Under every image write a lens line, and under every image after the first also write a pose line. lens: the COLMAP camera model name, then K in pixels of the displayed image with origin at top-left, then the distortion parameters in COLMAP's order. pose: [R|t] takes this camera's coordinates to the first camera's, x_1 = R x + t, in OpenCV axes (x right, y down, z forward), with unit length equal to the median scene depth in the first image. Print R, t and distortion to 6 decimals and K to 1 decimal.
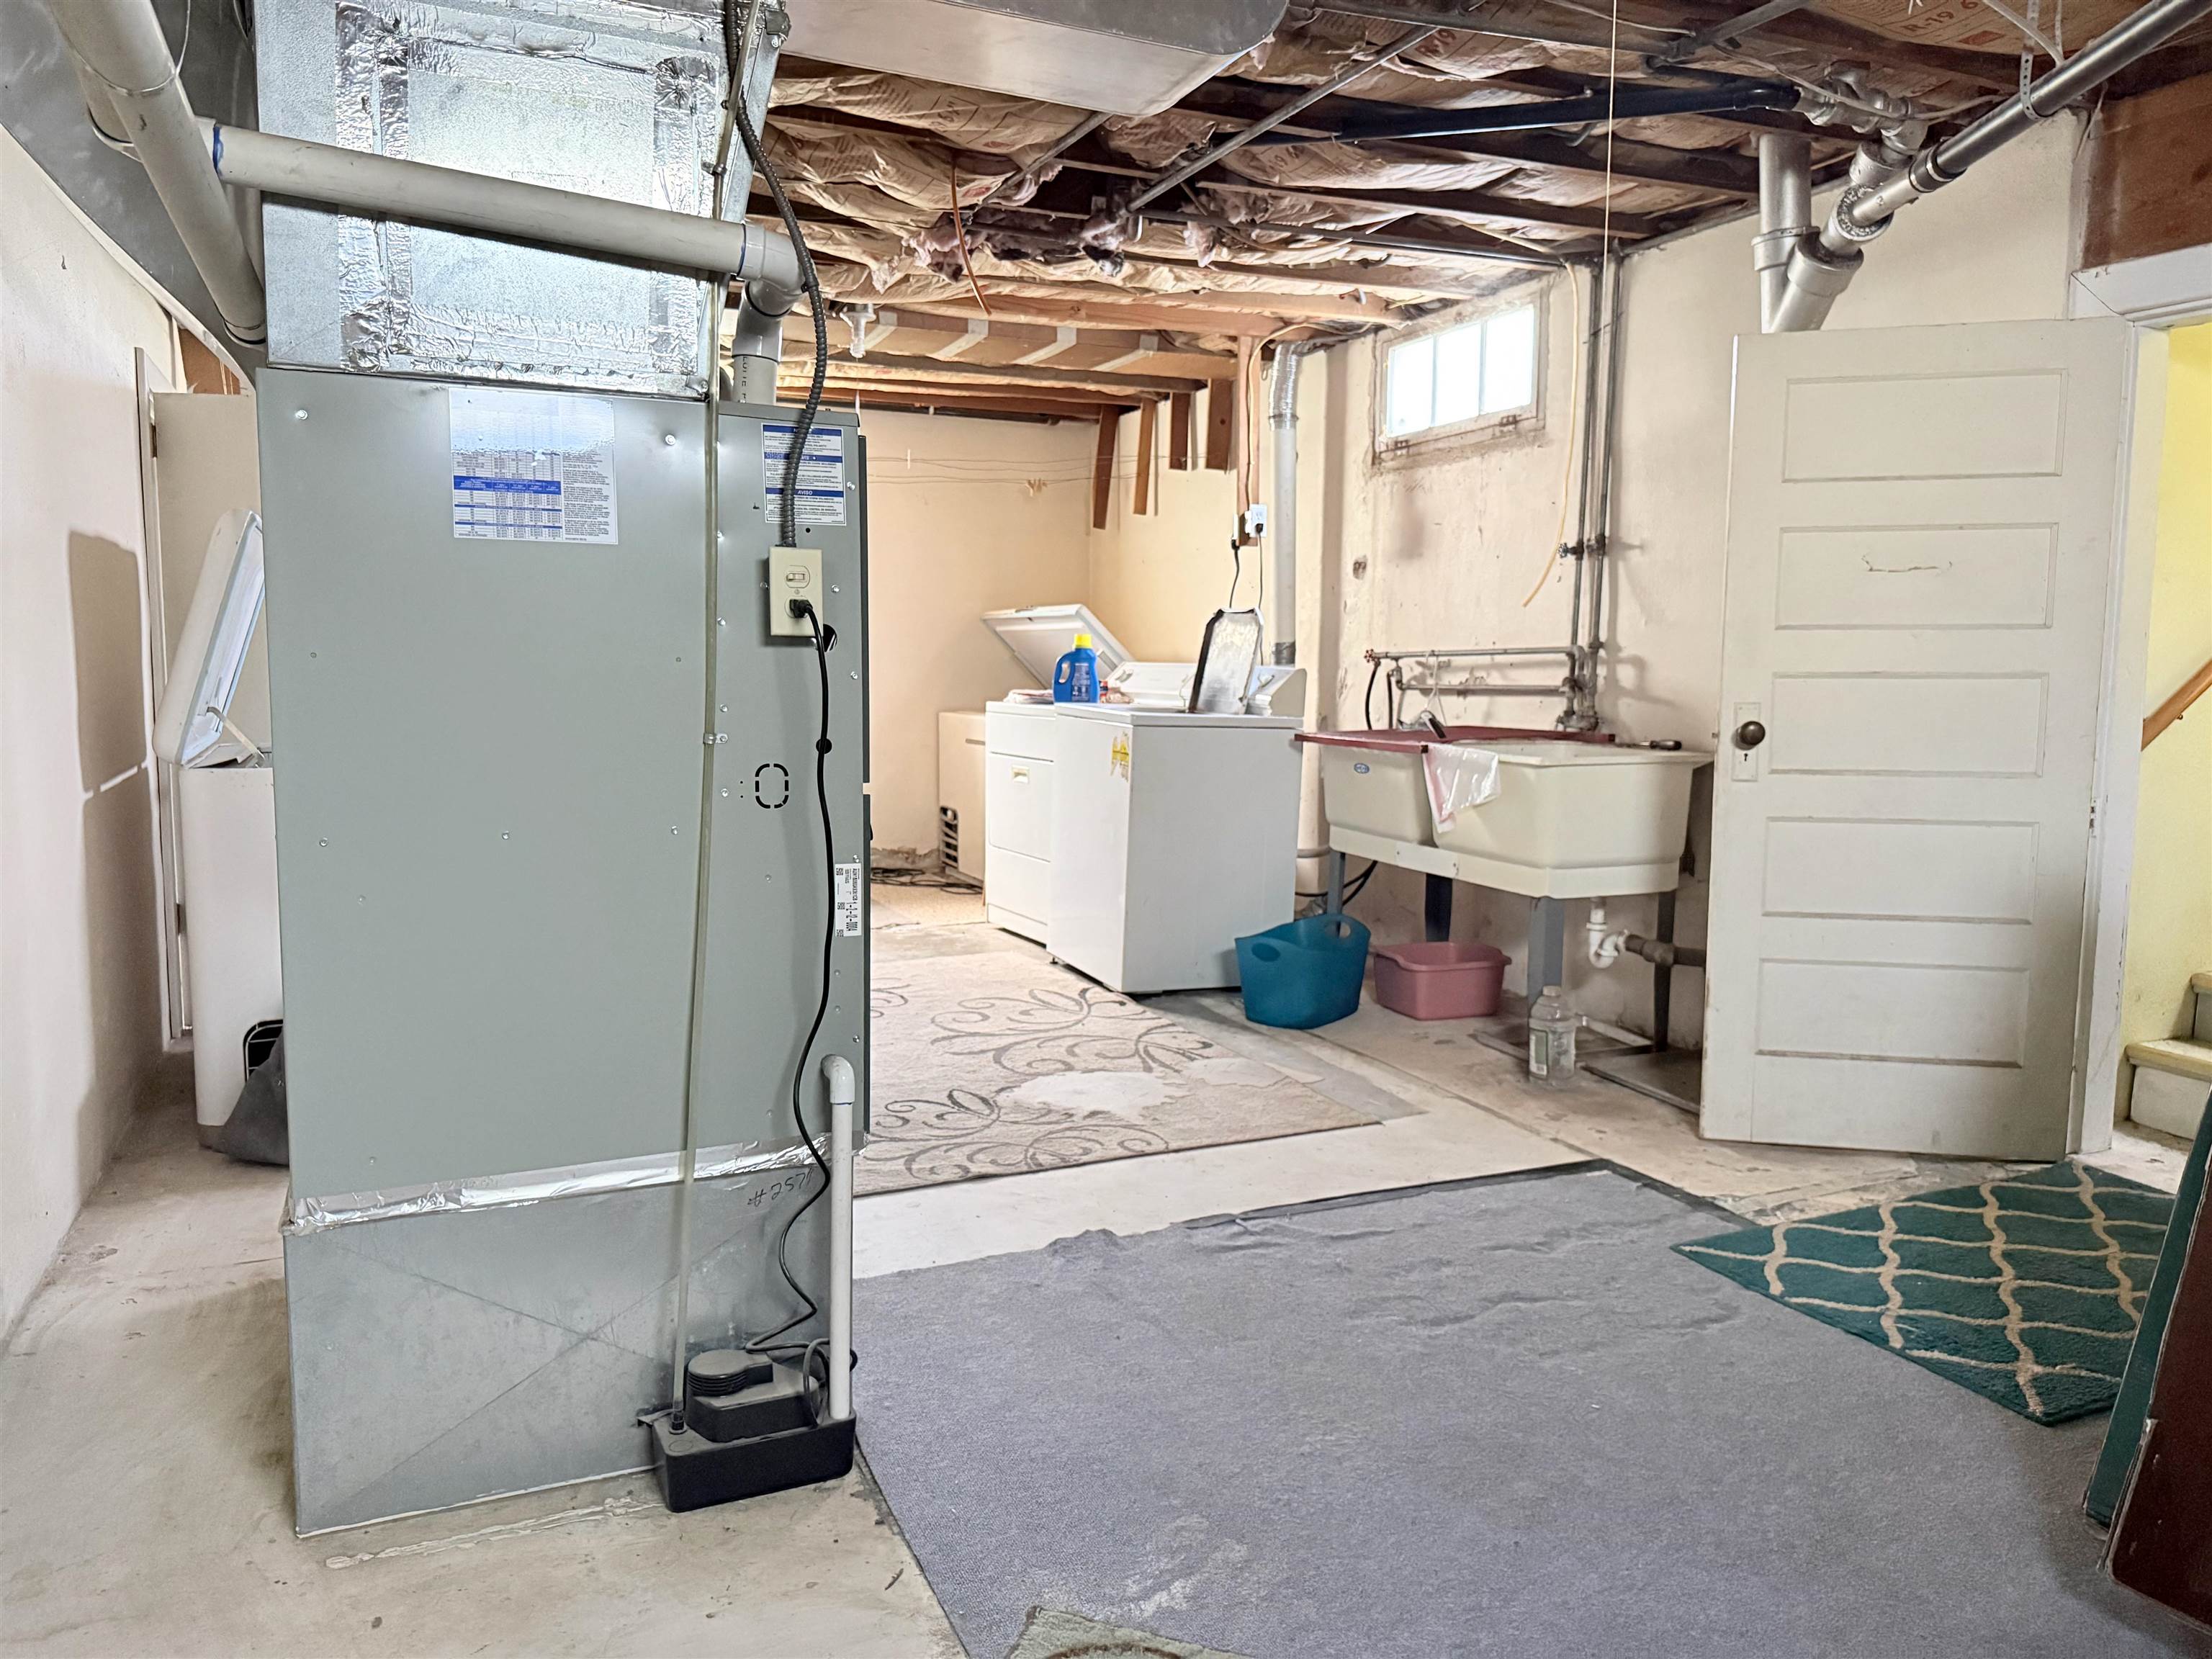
lens RADIAL K [[1519.1, 0, 1106.0], [0, 1519.1, 829.5], [0, 0, 1]] dist [0.004464, -0.002288]
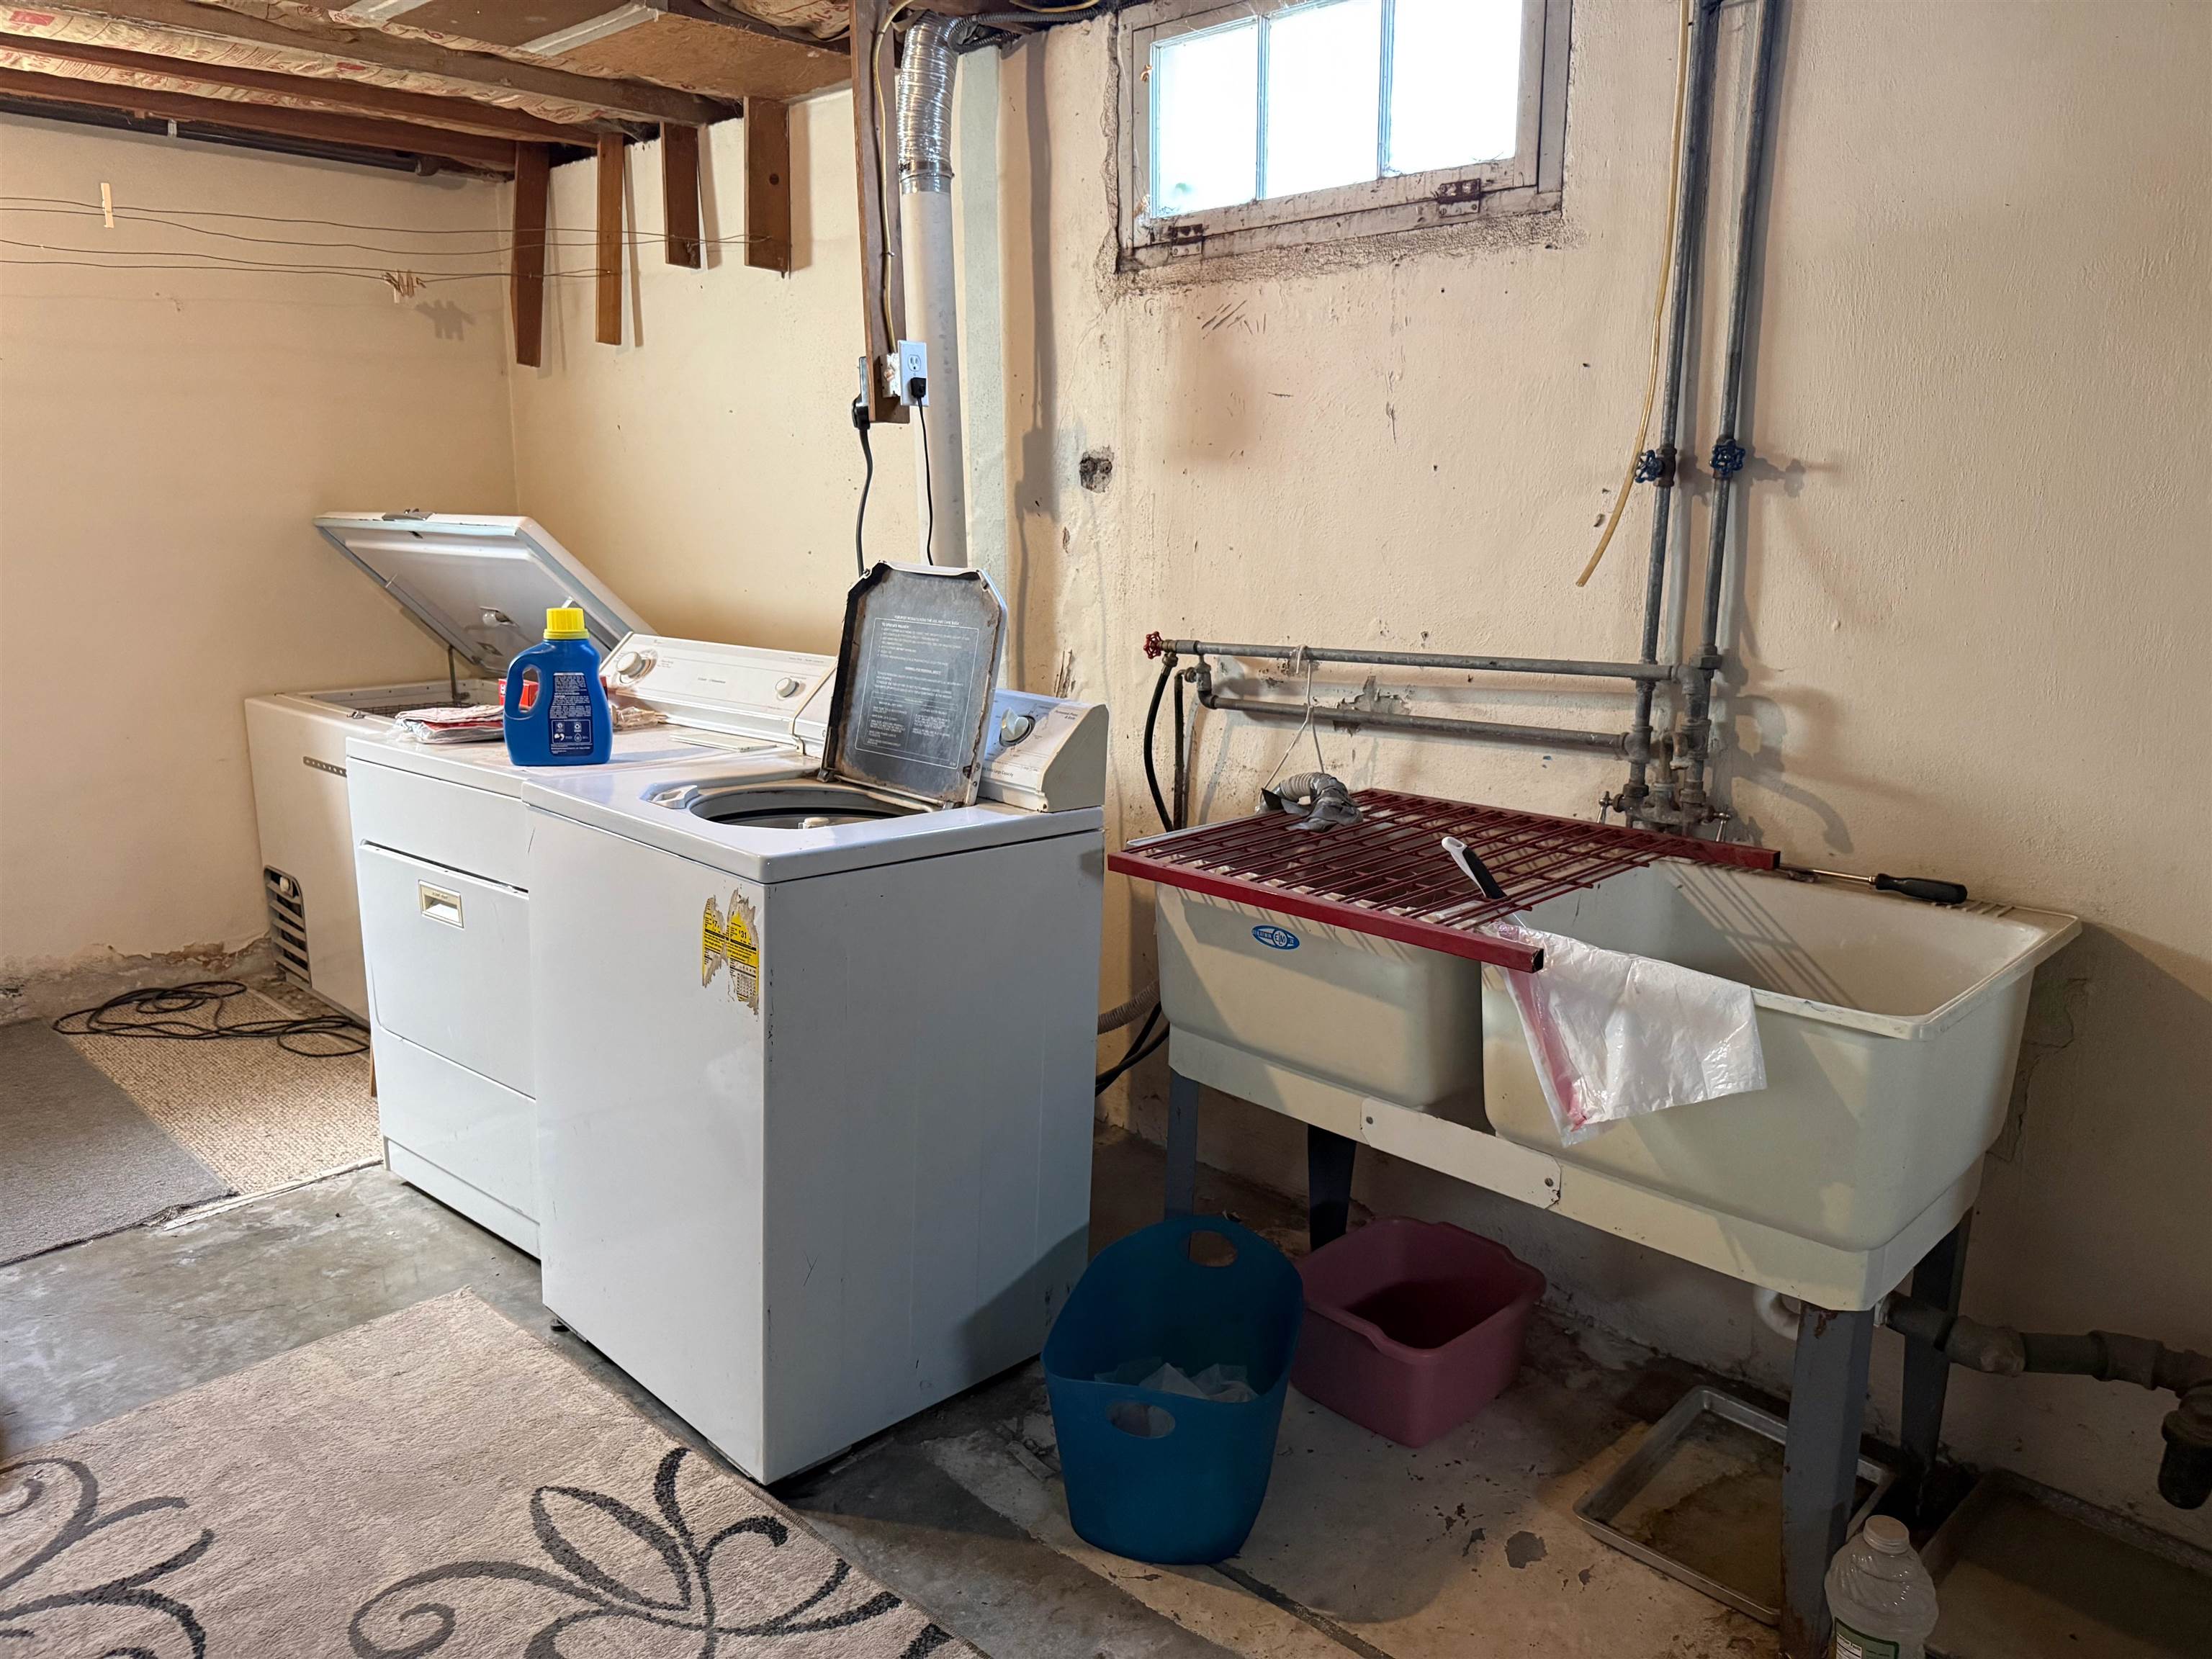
lens RADIAL K [[1519.1, 0, 1106.0], [0, 1519.1, 829.5], [0, 0, 1]] dist [0.004464, -0.002288]
pose [[0.925008, -0.073156, 0.372839, -0.042479], [0.035615, 0.993663, 0.106610, -0.107530], [-0.378276, -0.085336, 0.921751, 0.516107]]
